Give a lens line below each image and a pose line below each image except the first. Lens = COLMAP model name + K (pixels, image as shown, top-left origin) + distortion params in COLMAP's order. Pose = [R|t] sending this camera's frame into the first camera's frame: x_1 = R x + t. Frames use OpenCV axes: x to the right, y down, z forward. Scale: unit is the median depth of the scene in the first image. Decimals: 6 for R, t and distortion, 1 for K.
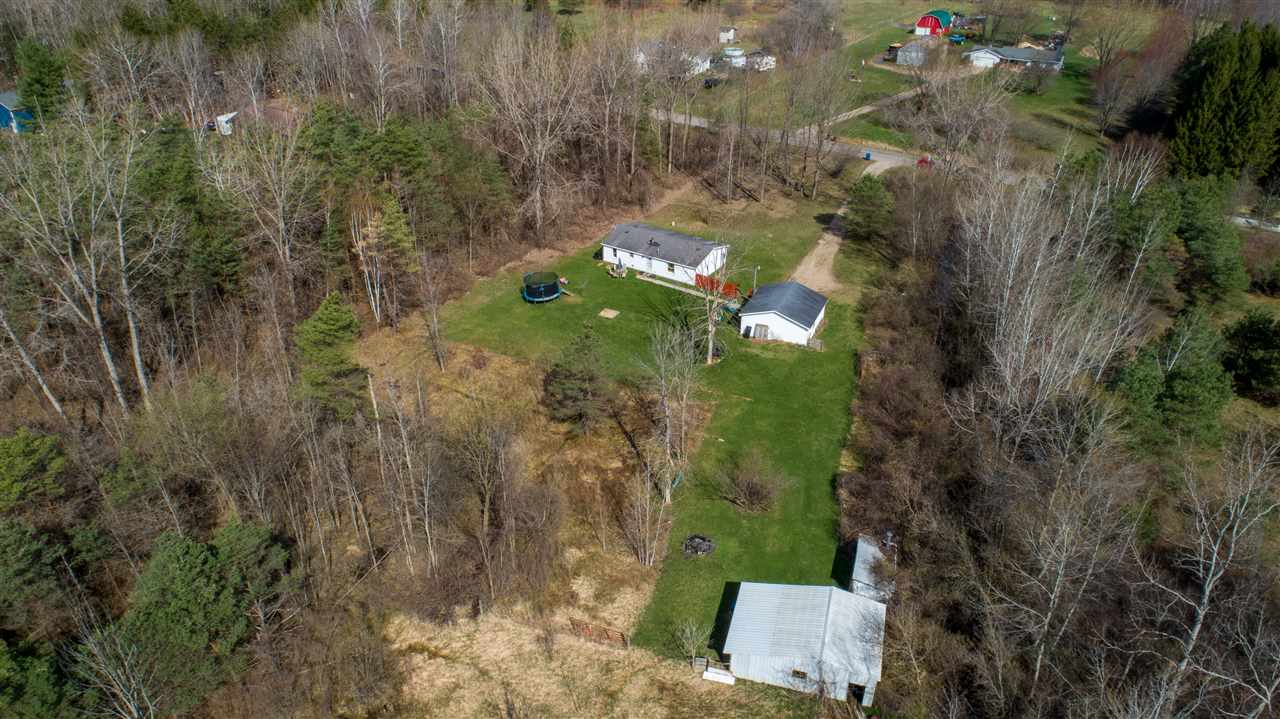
lens RADIAL K [[877.7, 0, 643.0], [0, 877.7, 320.2], [0, 0, 1]] dist [-0.012309, -0.001914]
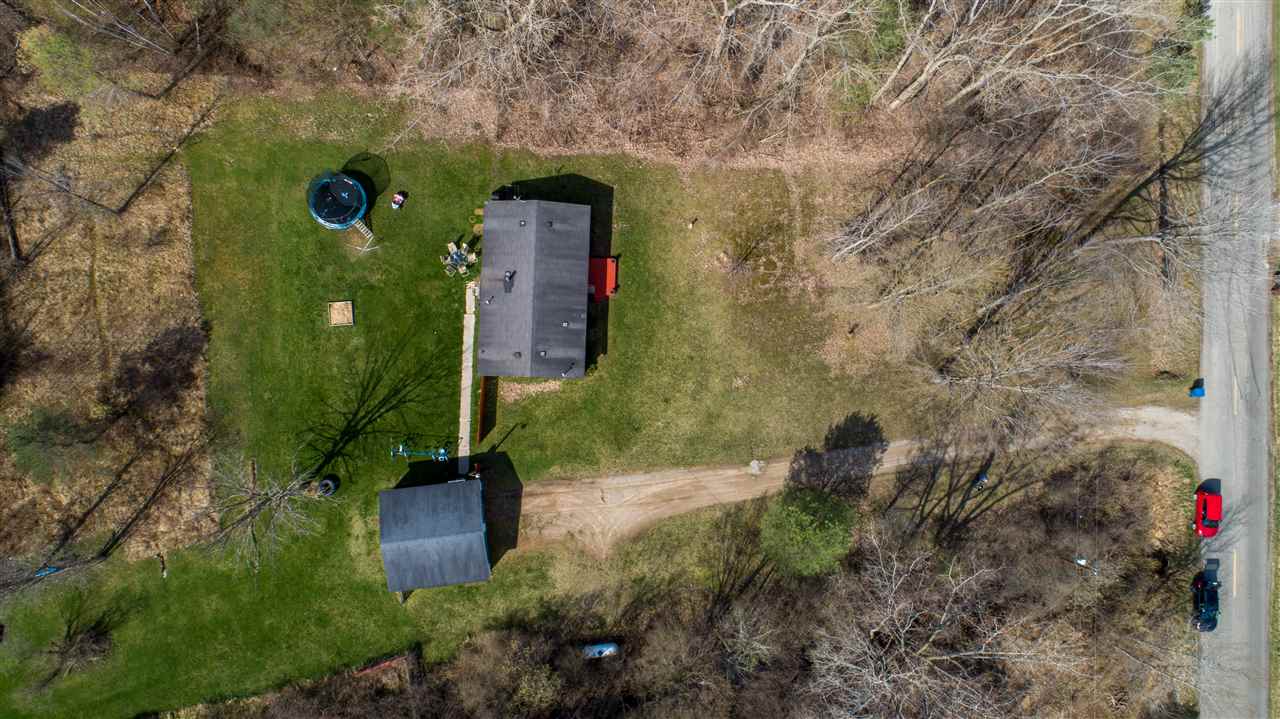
lens RADIAL K [[877.7, 0, 643.0], [0, 877.7, 320.2], [0, 0, 1]] dist [-0.012309, -0.001914]
pose [[0.512689, 0.857759, -0.037420, 0.111842], [-0.445711, 0.303150, 0.842284, -0.674827], [0.733820, -0.415151, 0.537734, 0.741347]]
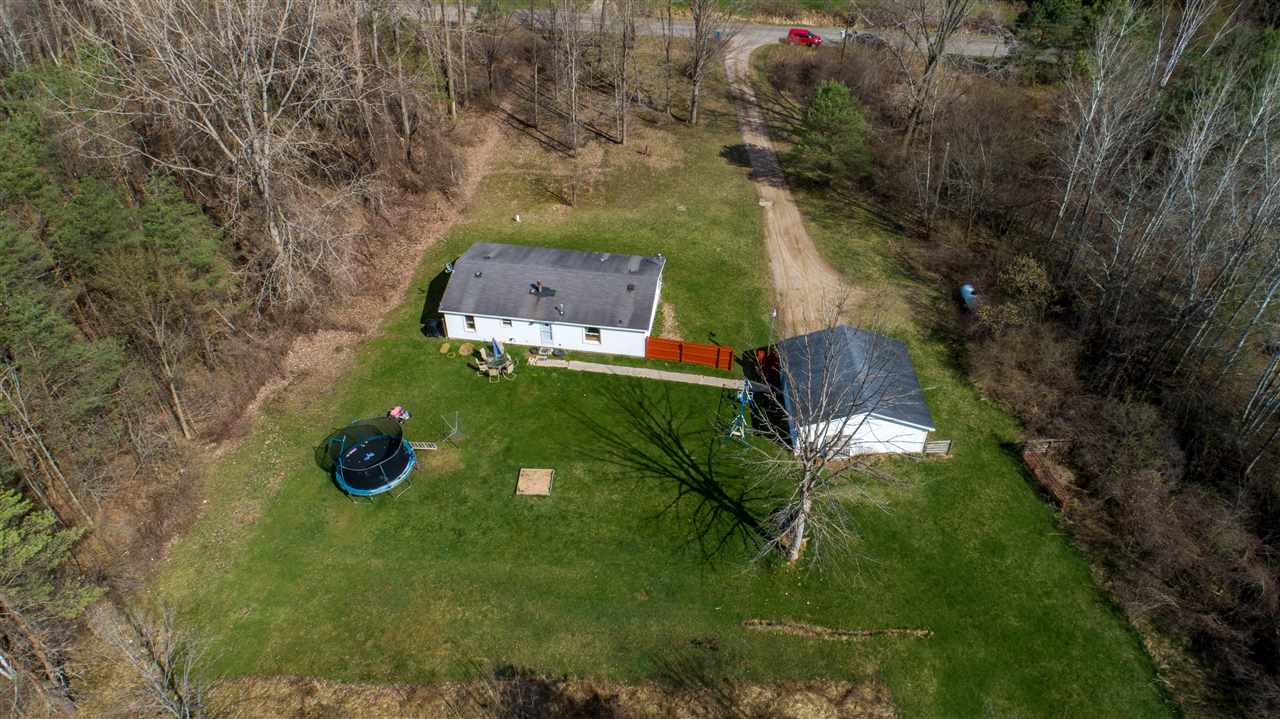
lens RADIAL K [[865.0, 0, 625.2], [0, 865.0, 358.6], [0, 0, 1]] dist [0.001670, -0.001353]
pose [[0.917881, -0.261874, 0.298190, -0.111407], [0.196529, 0.952719, 0.231739, -0.164283], [-0.344777, -0.154106, 0.925948, 0.507664]]
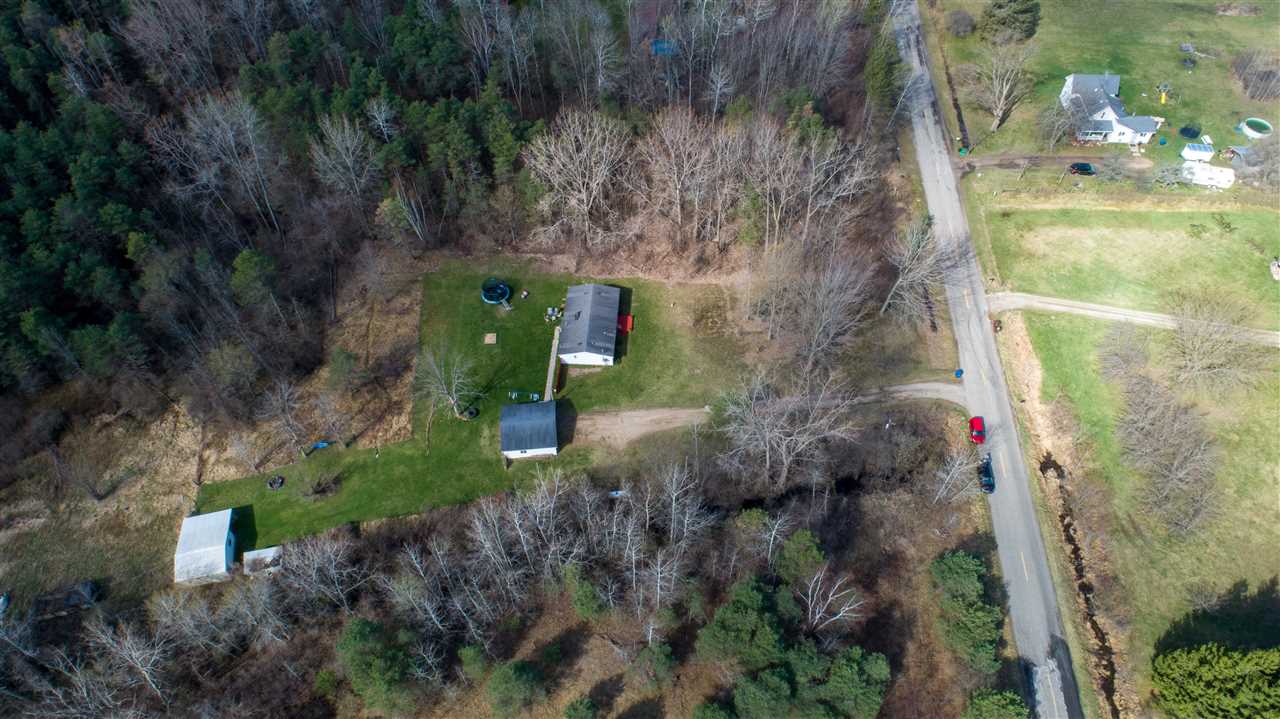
lens RADIAL K [[877.7, 0, 643.0], [0, 877.7, 320.2], [0, 0, 1]] dist [-0.012309, -0.001914]
pose [[0.494134, 0.657140, -0.569209, 0.801838], [-0.388672, 0.752631, 0.531489, -0.810227], [0.777667, -0.041392, 0.627313, 0.292985]]
